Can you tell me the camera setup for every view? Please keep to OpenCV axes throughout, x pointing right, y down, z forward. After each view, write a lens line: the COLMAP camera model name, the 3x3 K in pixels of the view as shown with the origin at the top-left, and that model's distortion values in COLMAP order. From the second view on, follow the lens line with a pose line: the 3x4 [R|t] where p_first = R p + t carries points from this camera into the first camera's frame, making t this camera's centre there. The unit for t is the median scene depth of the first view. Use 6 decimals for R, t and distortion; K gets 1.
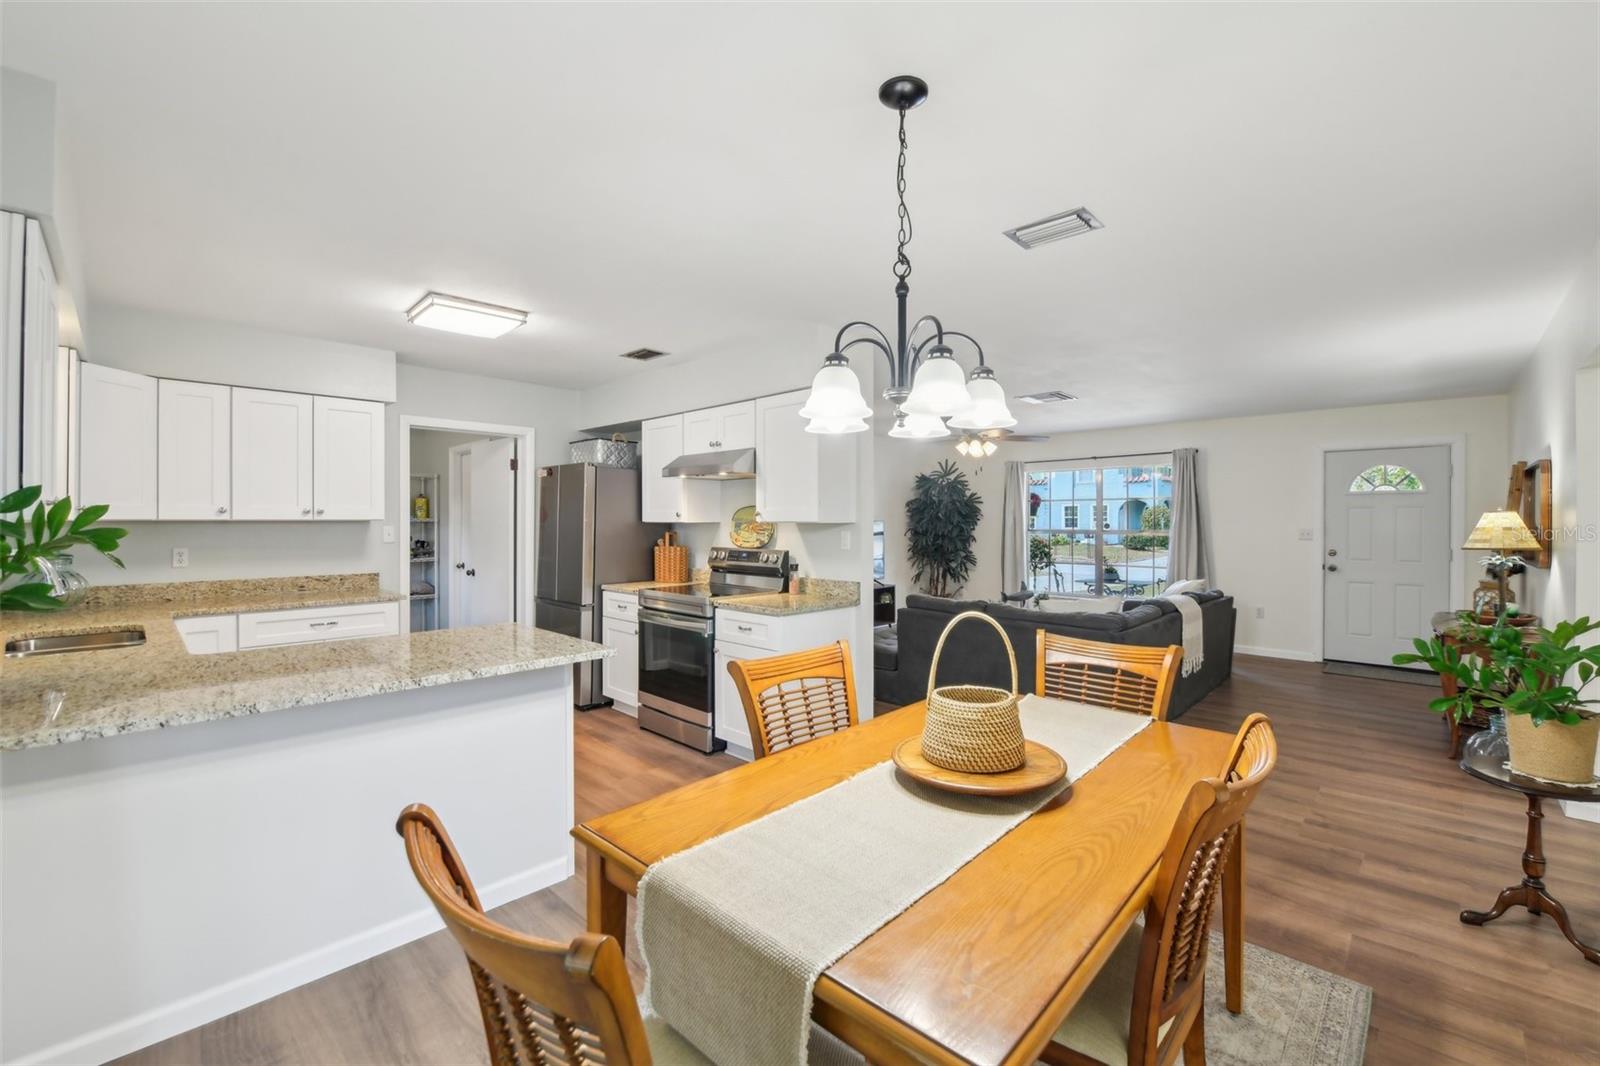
lens RADIAL K [[646.0, 0, 832.5], [0, 646.0, 519.3], [0, 0, 1]] dist [-0.008604, -0.000174]
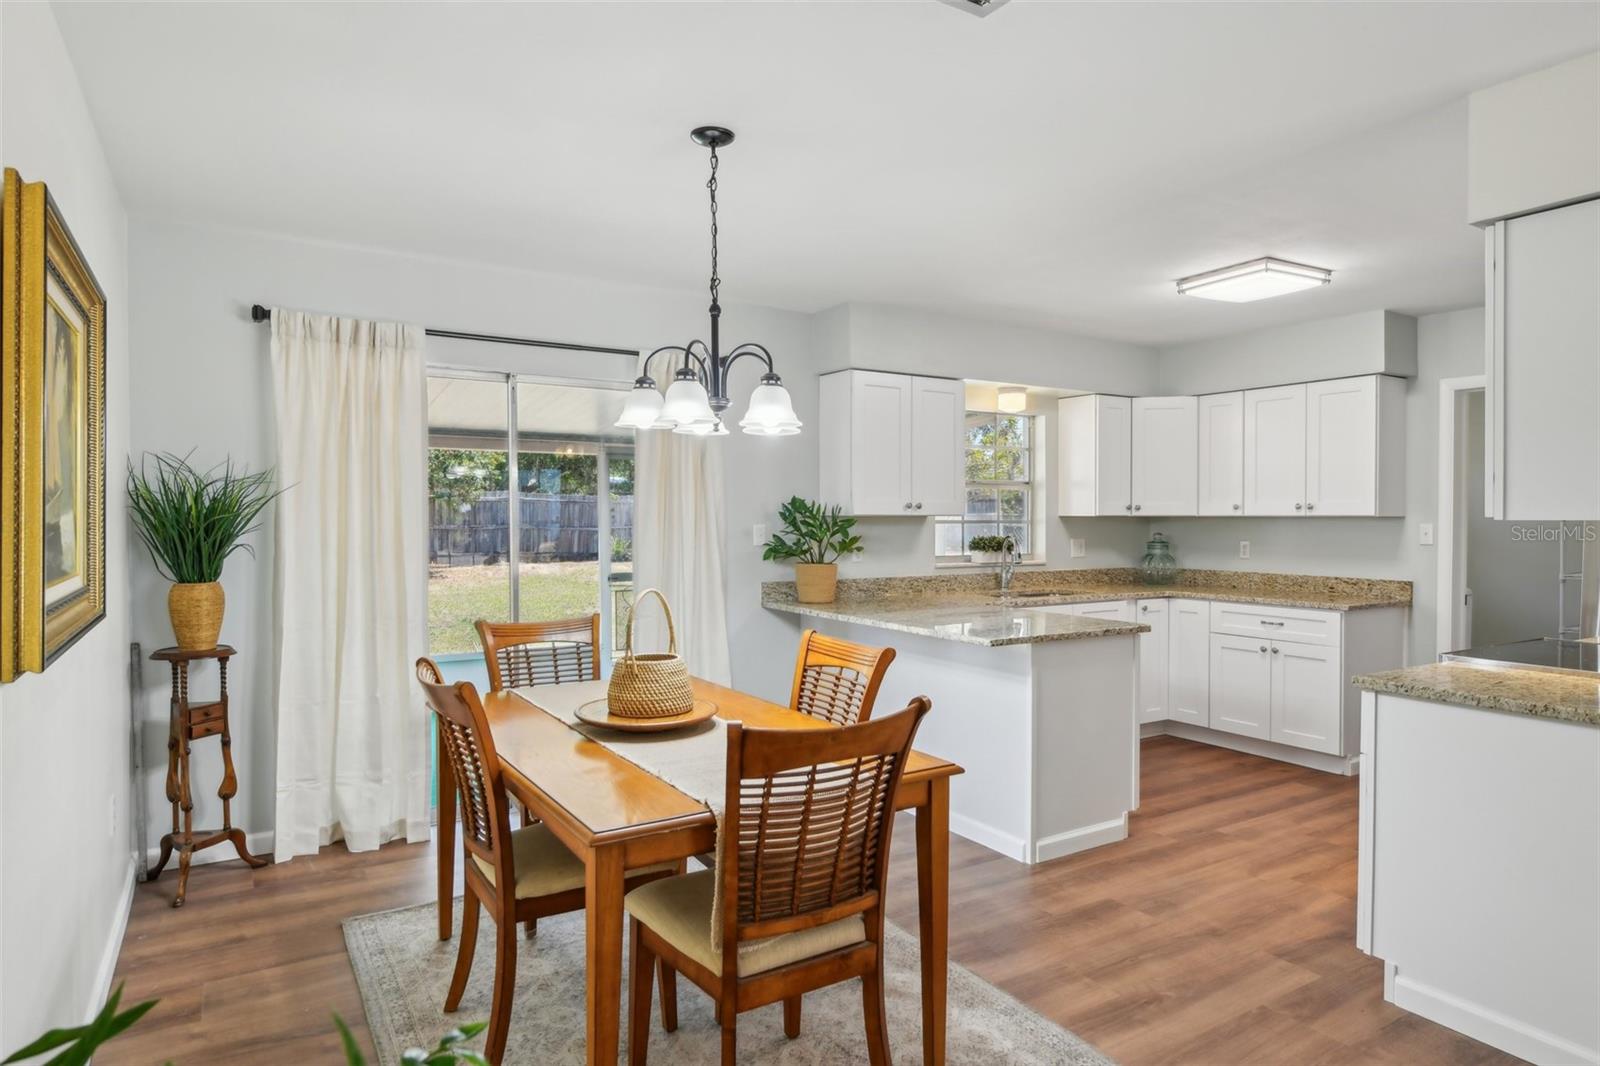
lens RADIAL K [[898.2, 0, 803.3], [0, 898.2, 532.4], [0, 0, 1]] dist [0.004557, 0.000725]
pose [[-0.245708, 0.015044, -0.969227, 0.690074], [-0.000883, 0.999876, 0.015743, 0.005788], [0.969344, 0.004724, -0.245664, 0.655568]]
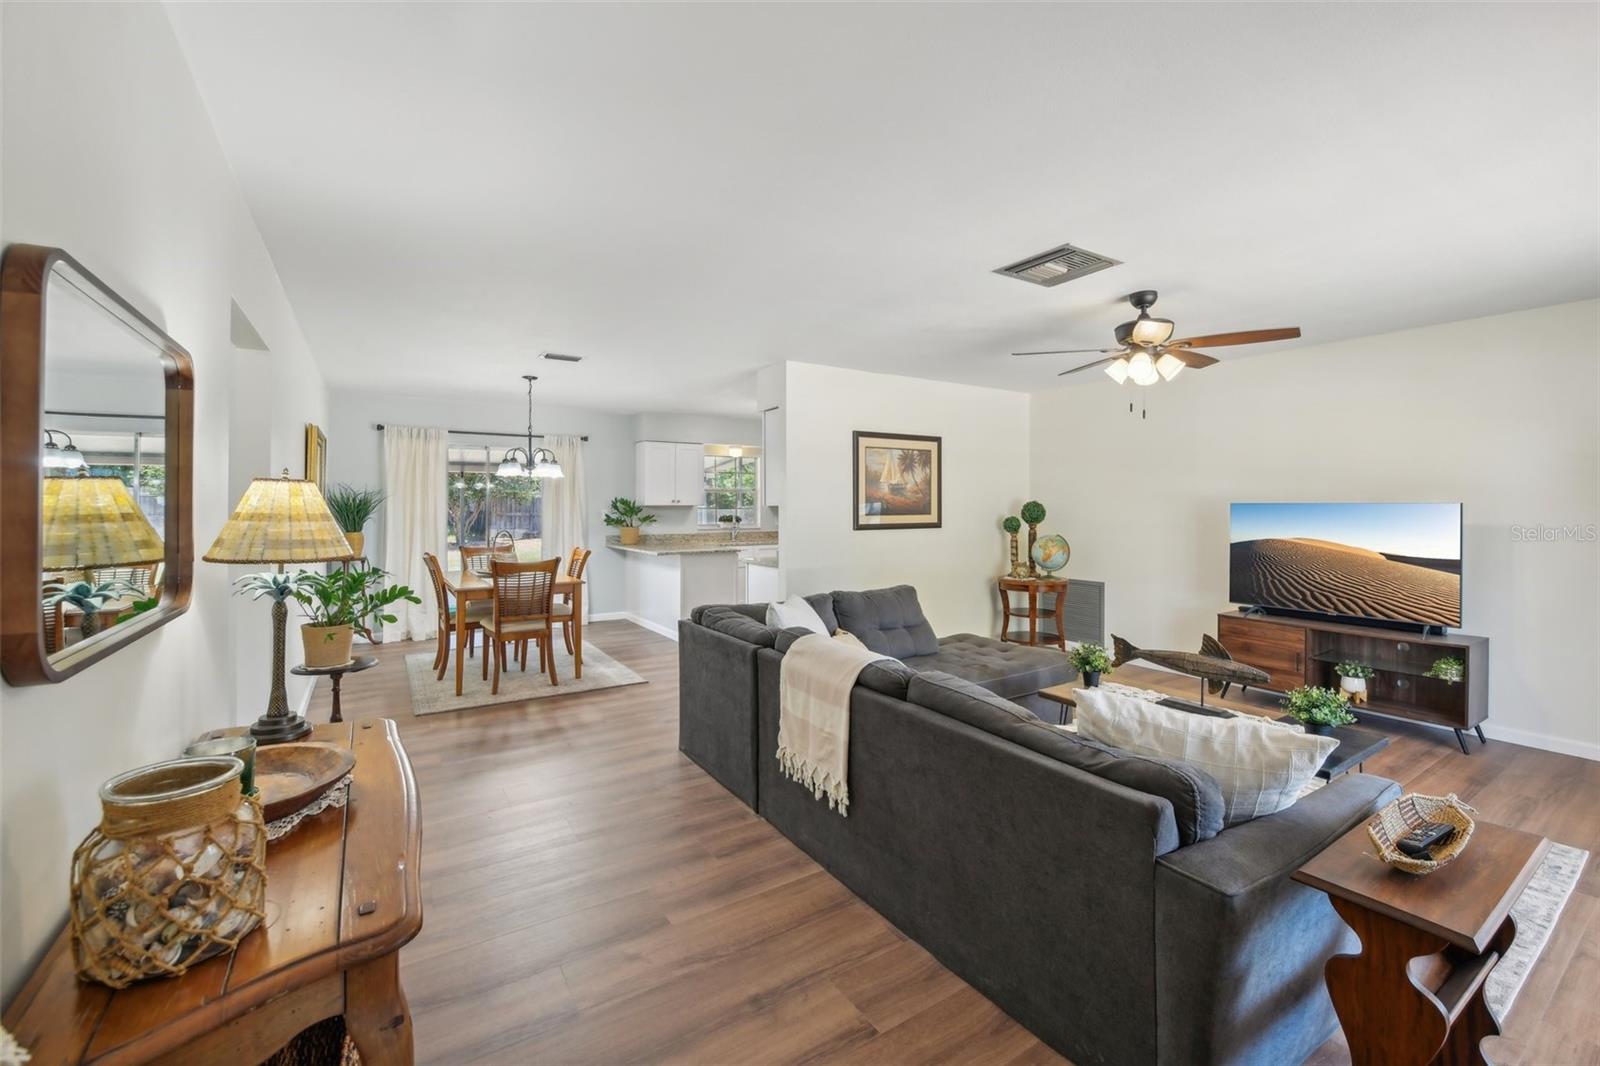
lens RADIAL K [[678.7, 0, 826.2], [0, 678.7, 499.5], [0, 0, 1]] dist [-0.001929, -0.000255]
pose [[-0.233525, -0.010694, -0.972292, 1.358783], [0.002136, 0.999931, -0.011511, 0.007944], [0.972349, -0.004765, -0.233486, 1.413192]]
